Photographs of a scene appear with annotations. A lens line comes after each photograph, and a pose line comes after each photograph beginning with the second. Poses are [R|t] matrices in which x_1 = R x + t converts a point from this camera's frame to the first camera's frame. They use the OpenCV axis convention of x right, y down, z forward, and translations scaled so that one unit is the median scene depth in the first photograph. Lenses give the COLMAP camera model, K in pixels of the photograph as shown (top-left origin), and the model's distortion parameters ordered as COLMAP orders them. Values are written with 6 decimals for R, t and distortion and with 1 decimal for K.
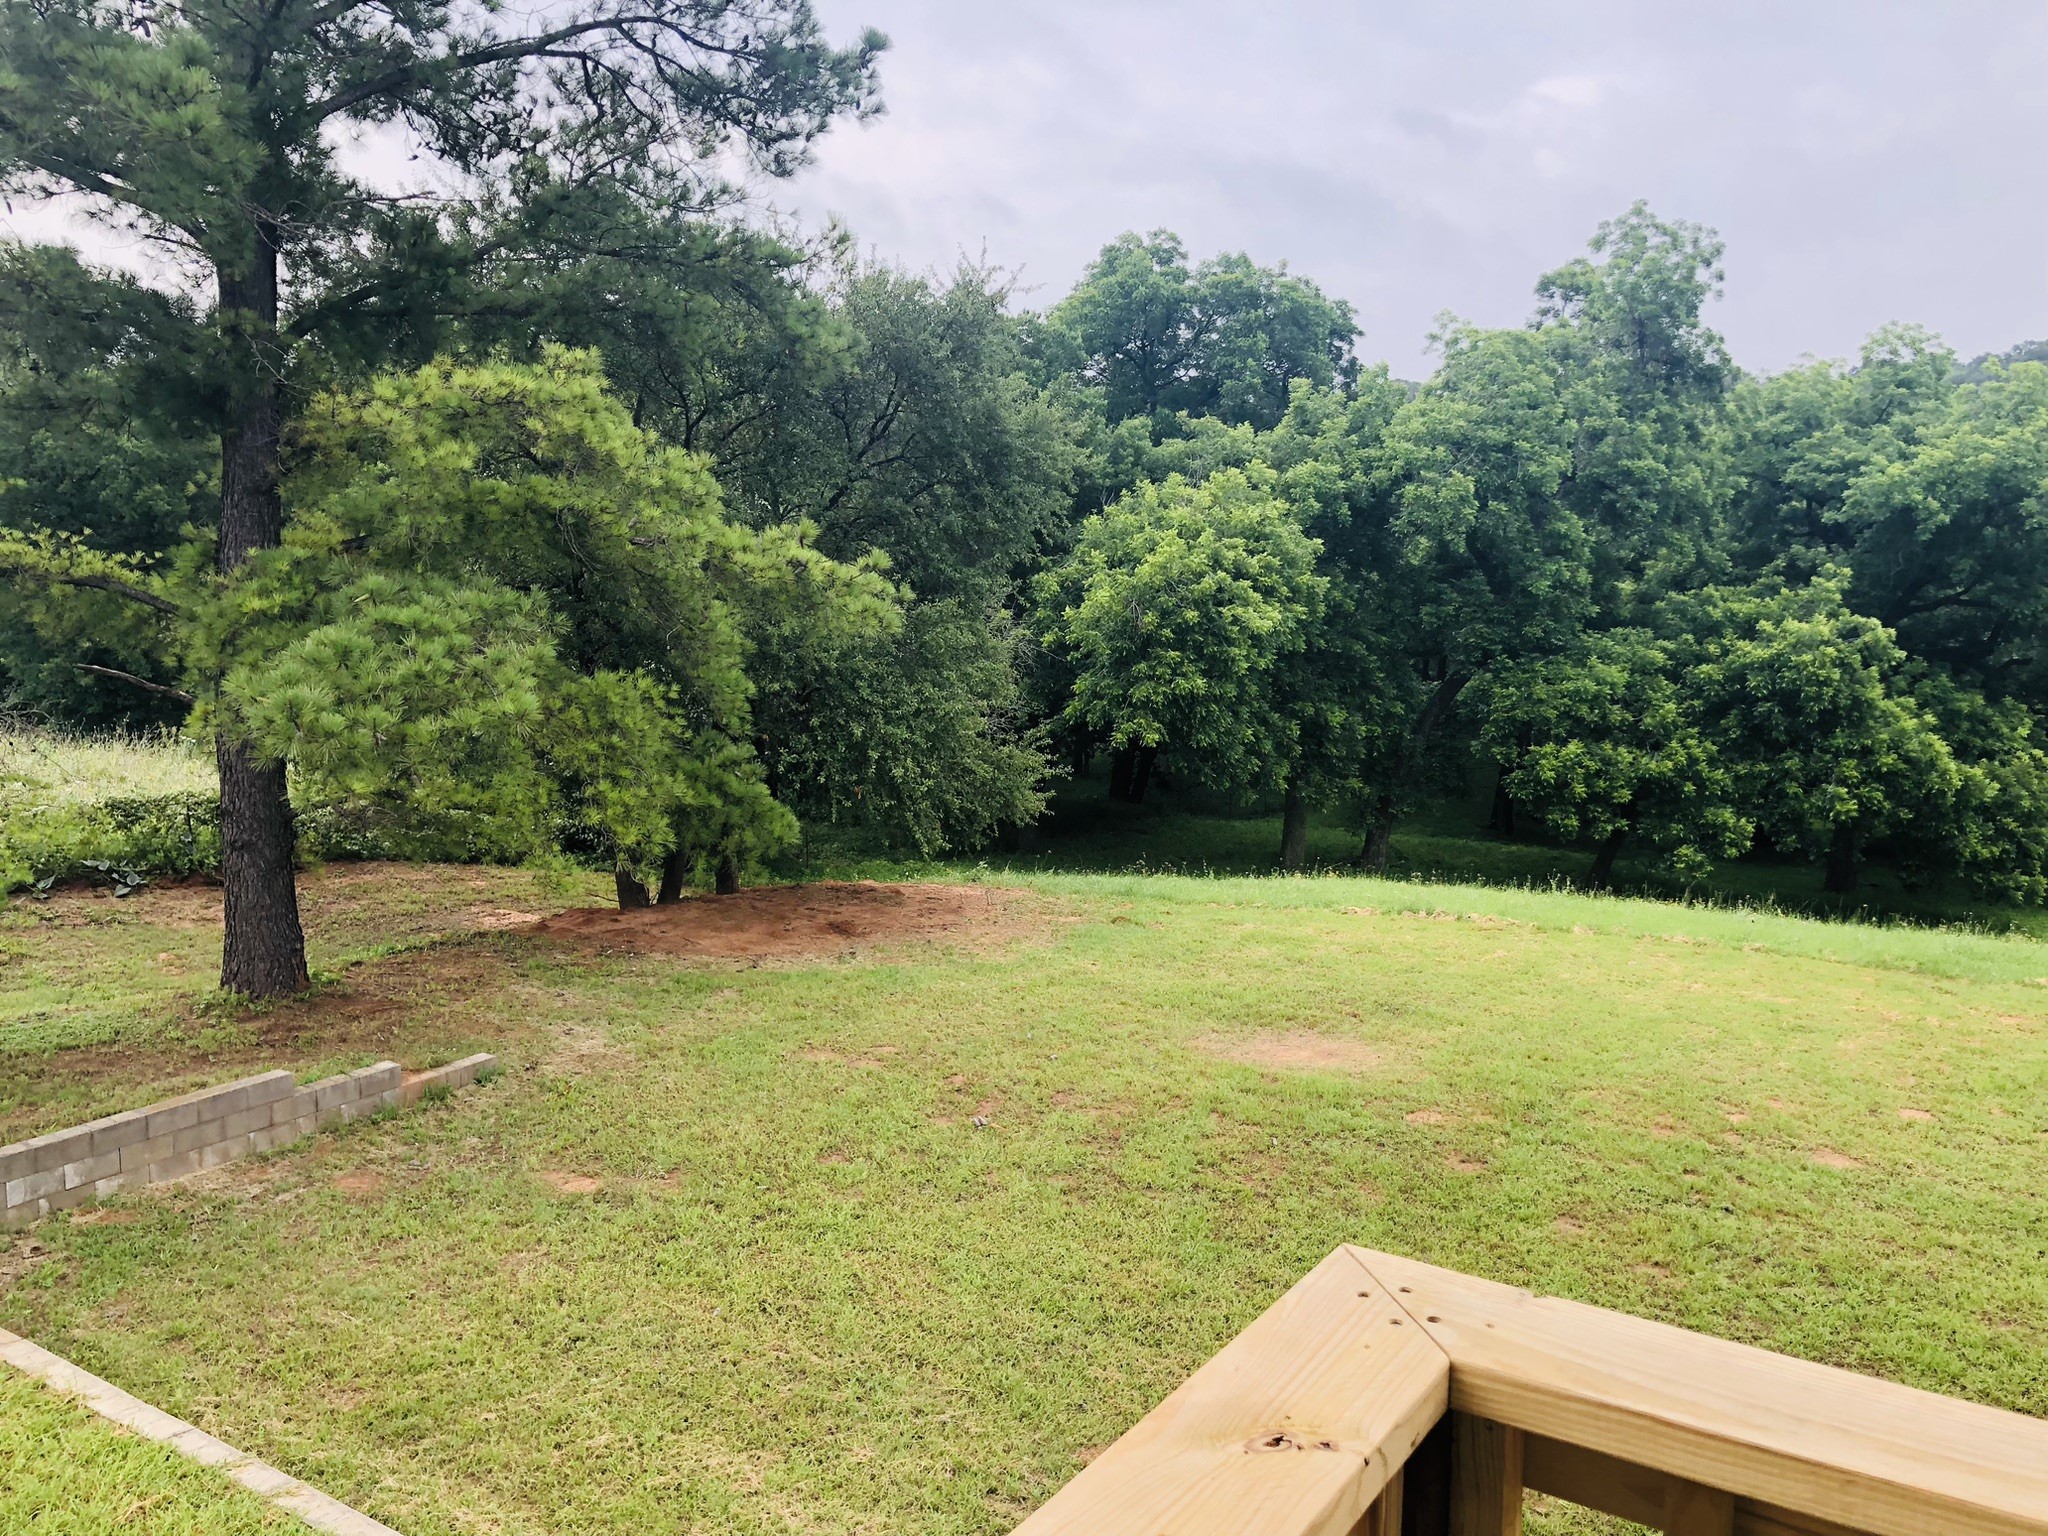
lens RADIAL K [[1652.6, 0, 1024.3], [0, 1652.6, 768.4], [0, 0, 1]] dist [-0.008330, 0.008932]
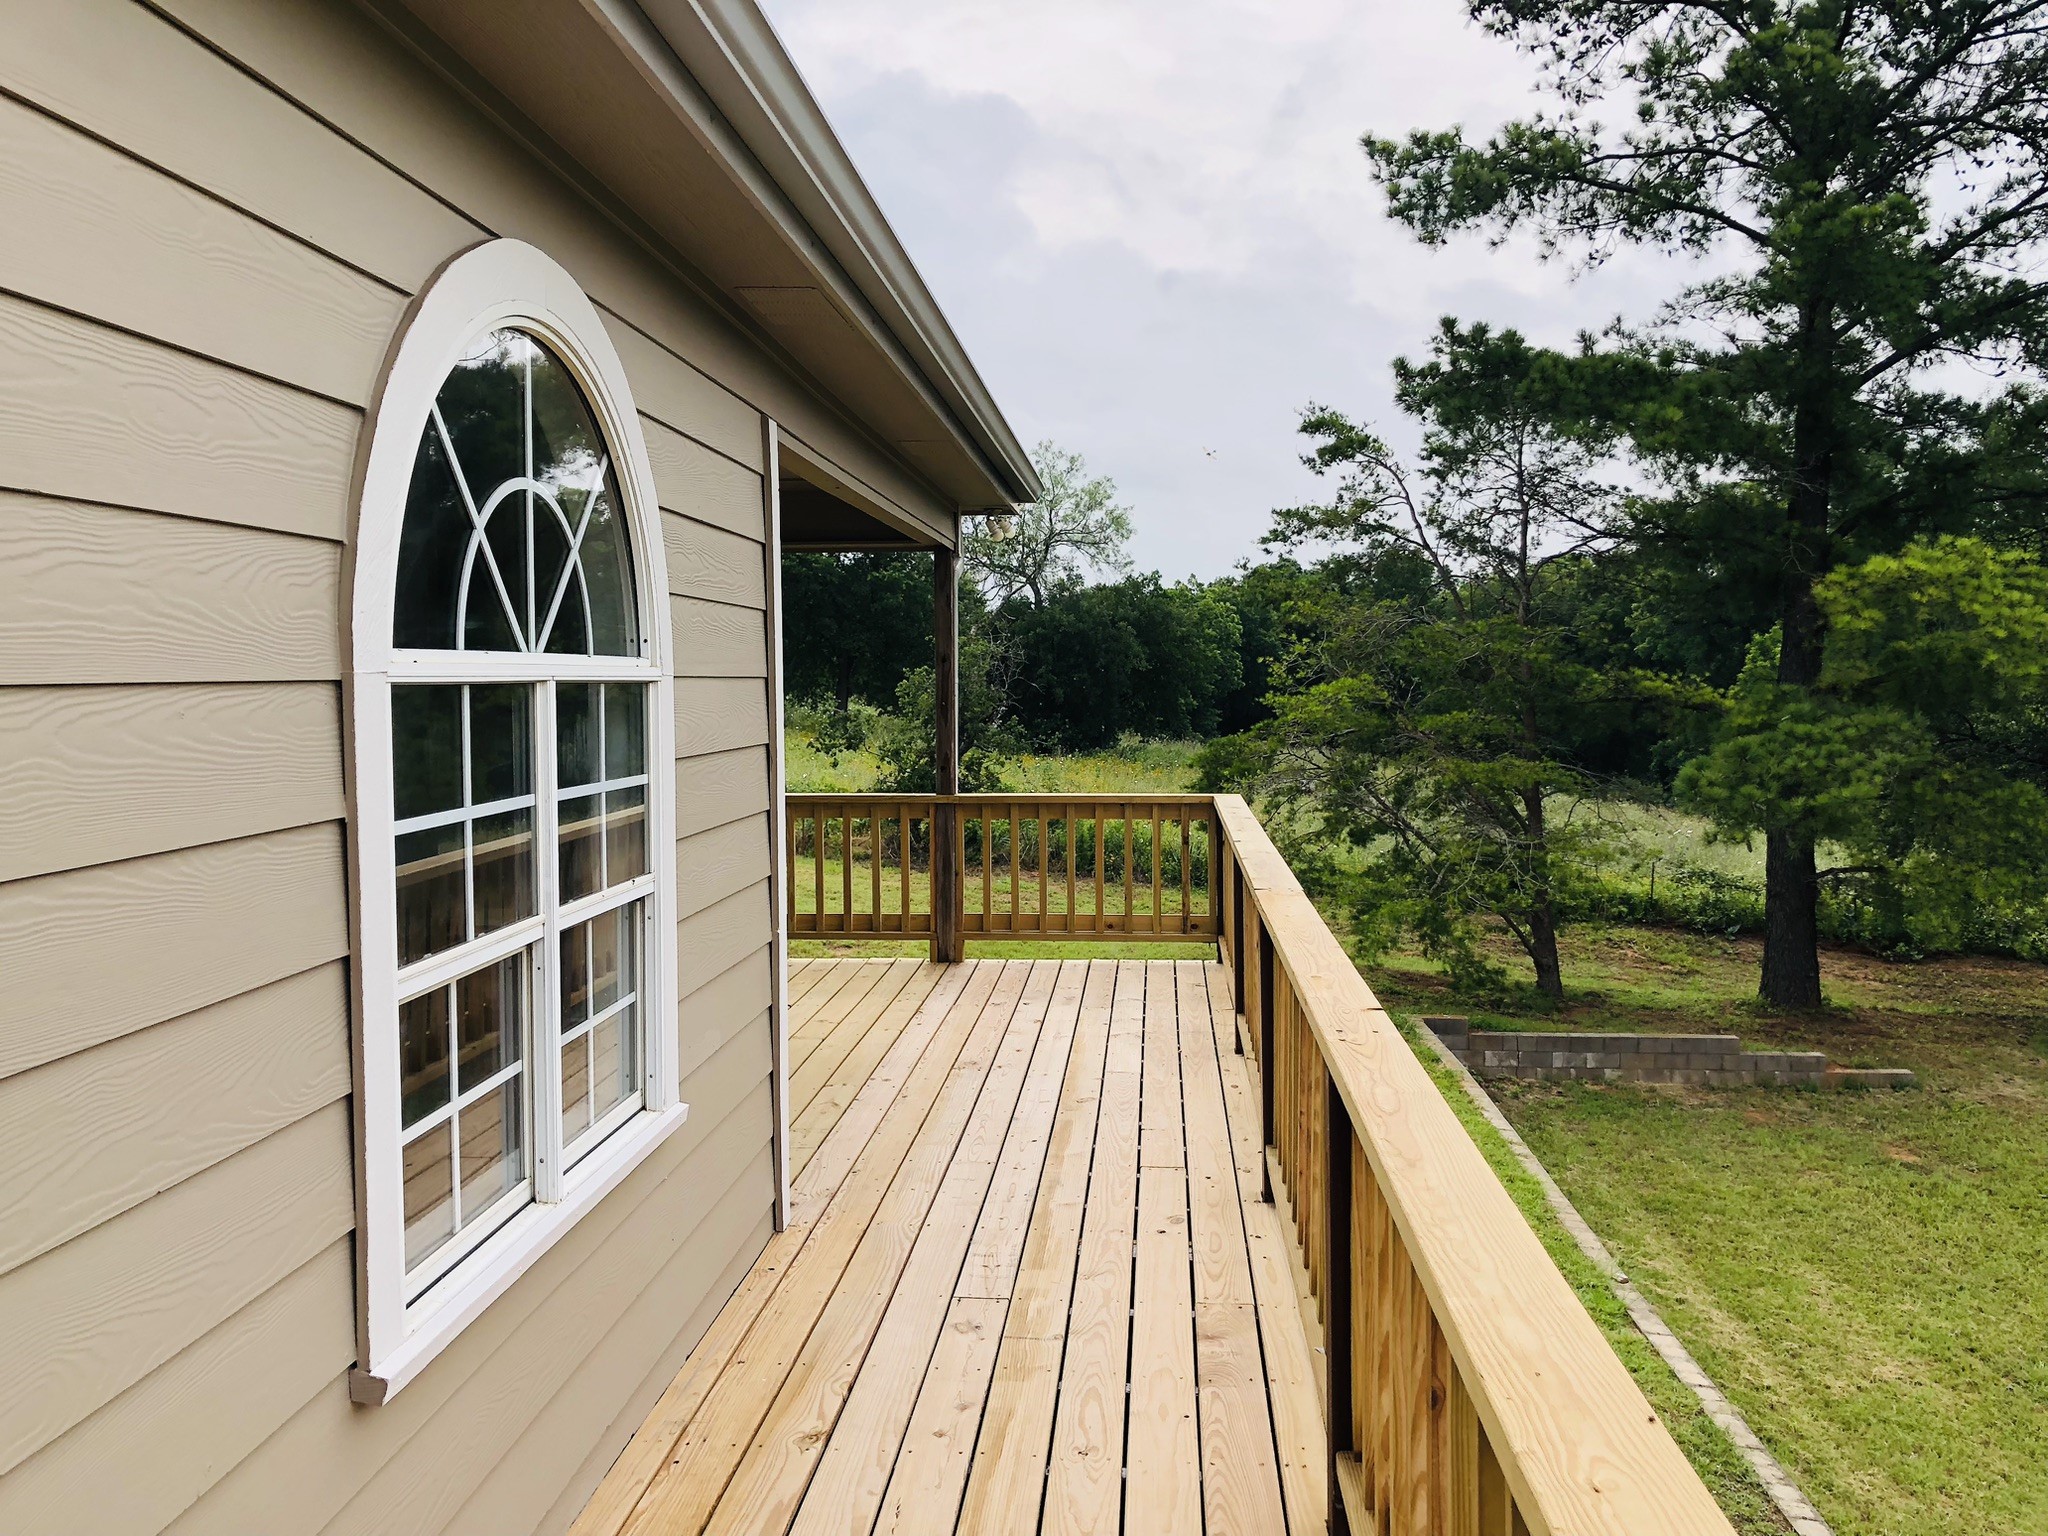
lens RADIAL K [[1652.6, 0, 1024.3], [0, 1652.6, 766.5], [0, 0, 1]] dist [-0.008330, 0.008932]
pose [[0.470575, 0.042137, -0.881353, 0.561045], [-0.114617, 0.993315, -0.013707, 0.038274], [0.874884, 0.107469, 0.472259, -0.290520]]
